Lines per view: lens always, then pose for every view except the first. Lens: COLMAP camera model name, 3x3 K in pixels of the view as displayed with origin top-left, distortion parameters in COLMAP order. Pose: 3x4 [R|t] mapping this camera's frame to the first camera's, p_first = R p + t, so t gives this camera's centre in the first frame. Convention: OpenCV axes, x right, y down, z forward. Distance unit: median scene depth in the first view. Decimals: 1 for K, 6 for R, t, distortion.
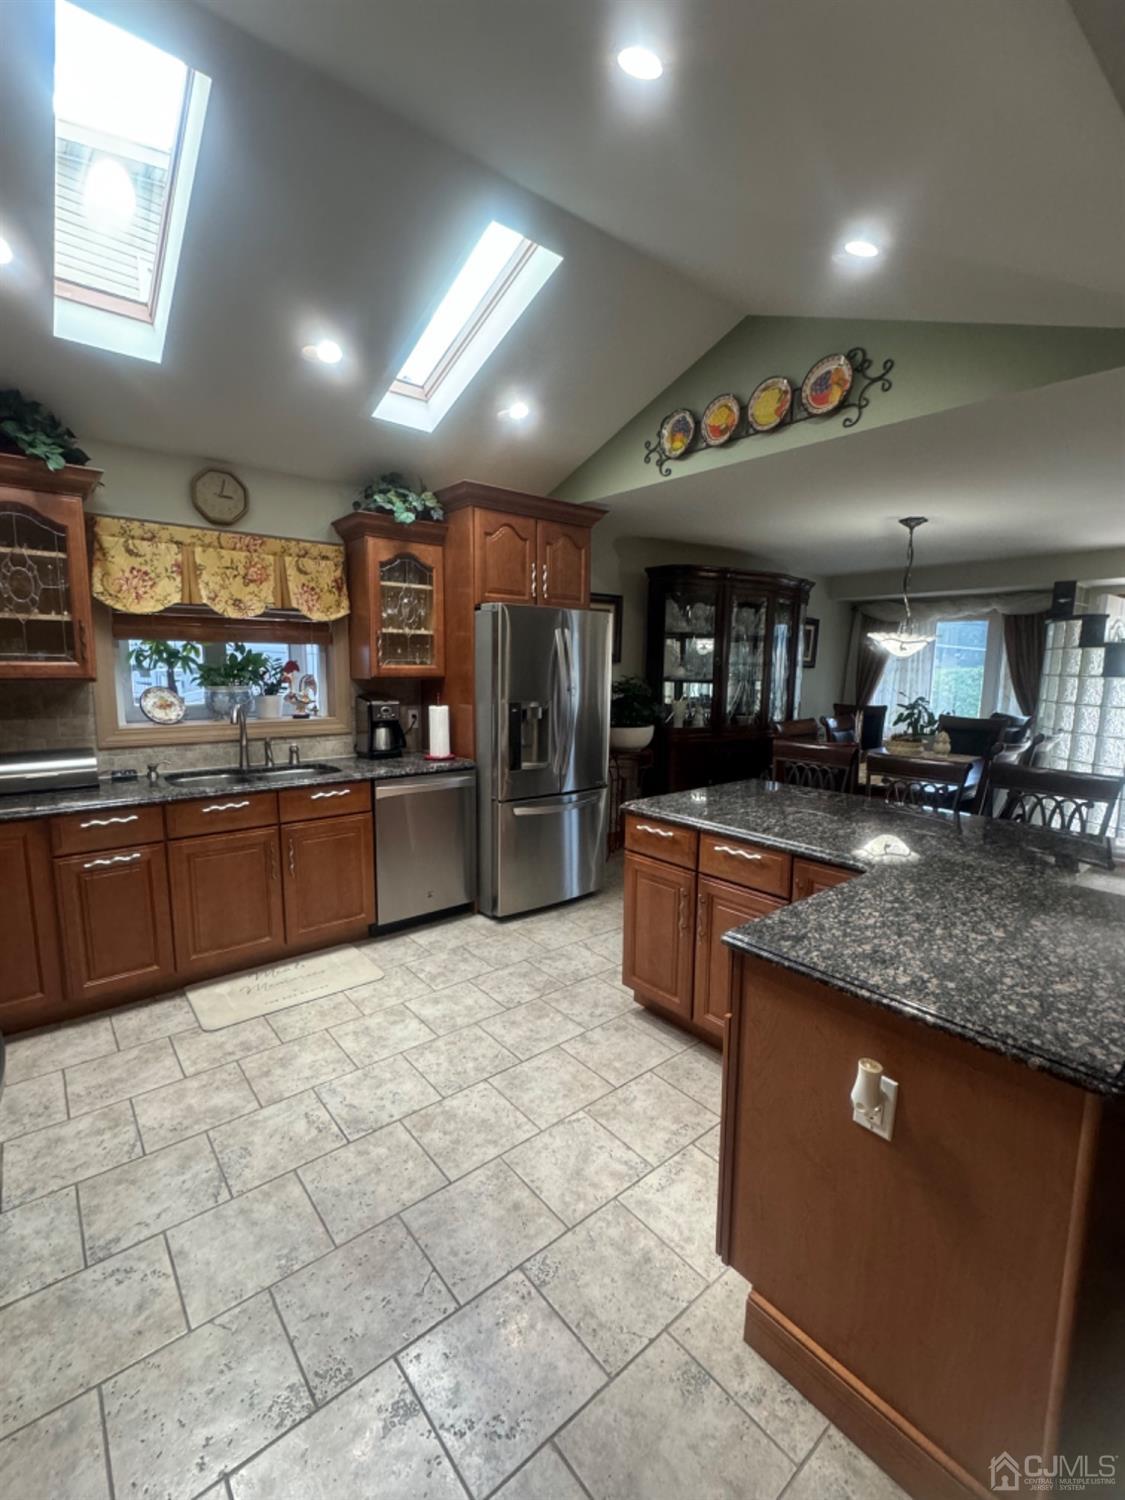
lens RADIAL K [[647.5, 0, 561.7], [0, 647.5, 754.4], [0, 0, 1]] dist [-0.011095, -0.000416]
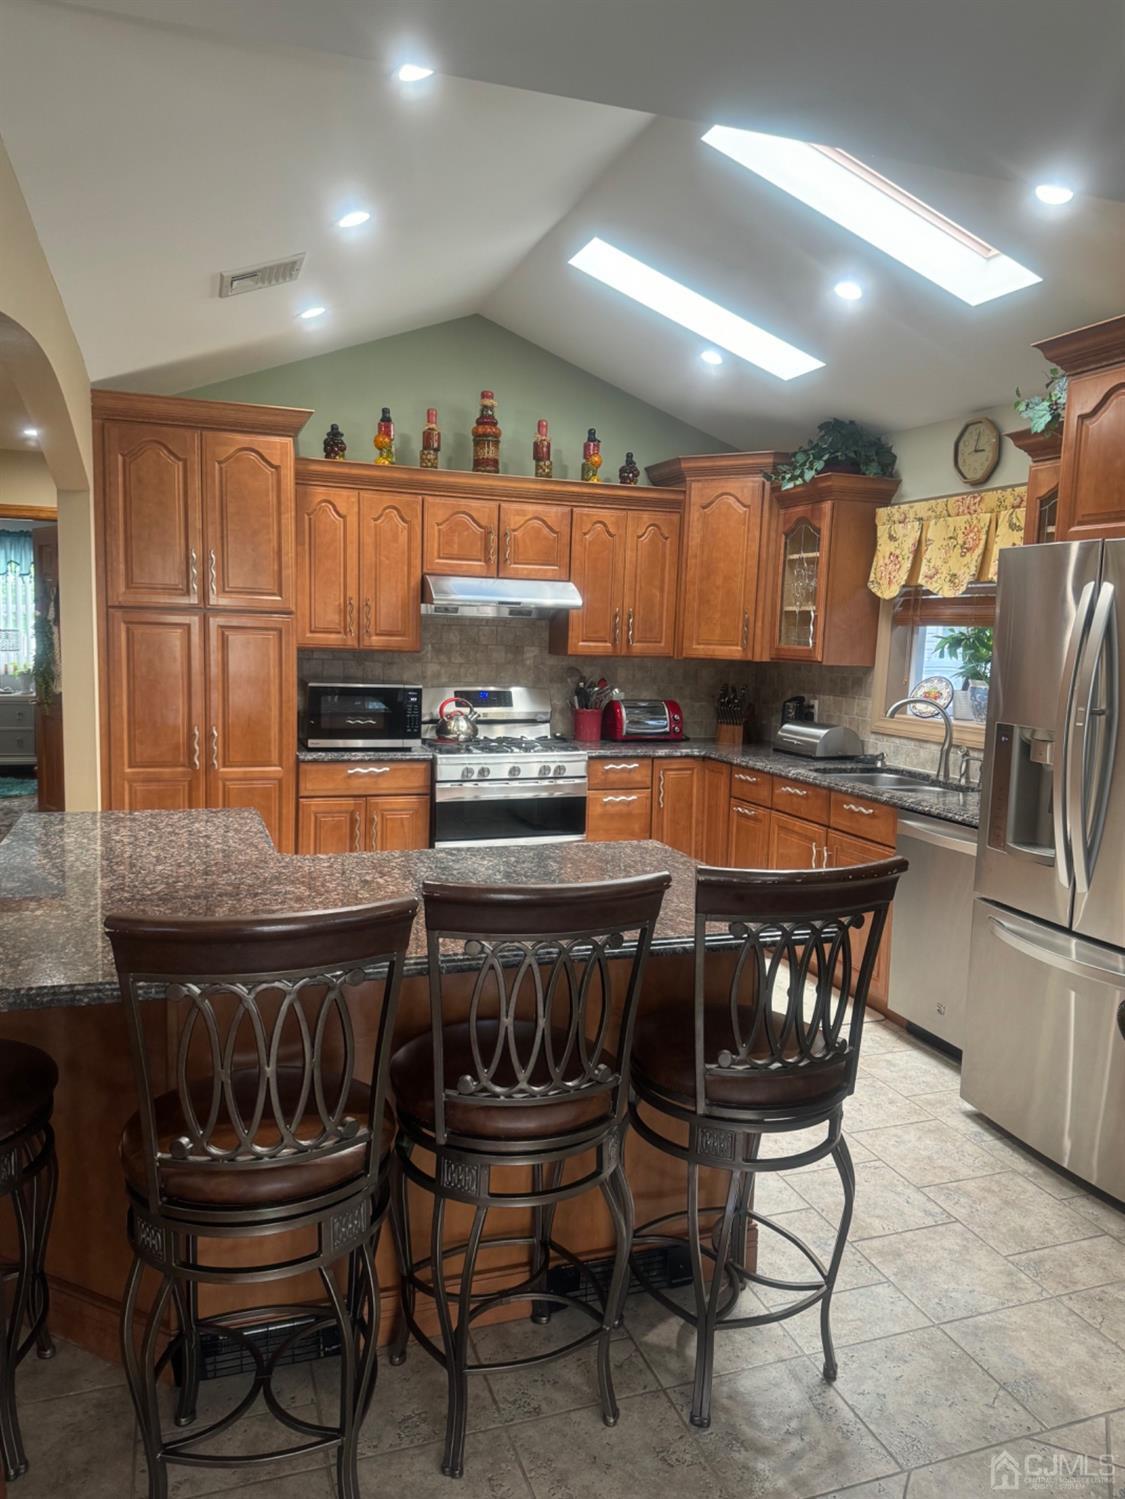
lens RADIAL K [[1073.9, 0, 556.8], [0, 1073.9, 748.8], [0, 0, 1]] dist [0.028367, -0.041248]
pose [[-0.349409, 0.091529, -0.932489, 0.991837], [-0.151697, 0.976561, 0.152696, -0.156261], [0.924609, 0.194810, -0.327335, 1.029198]]
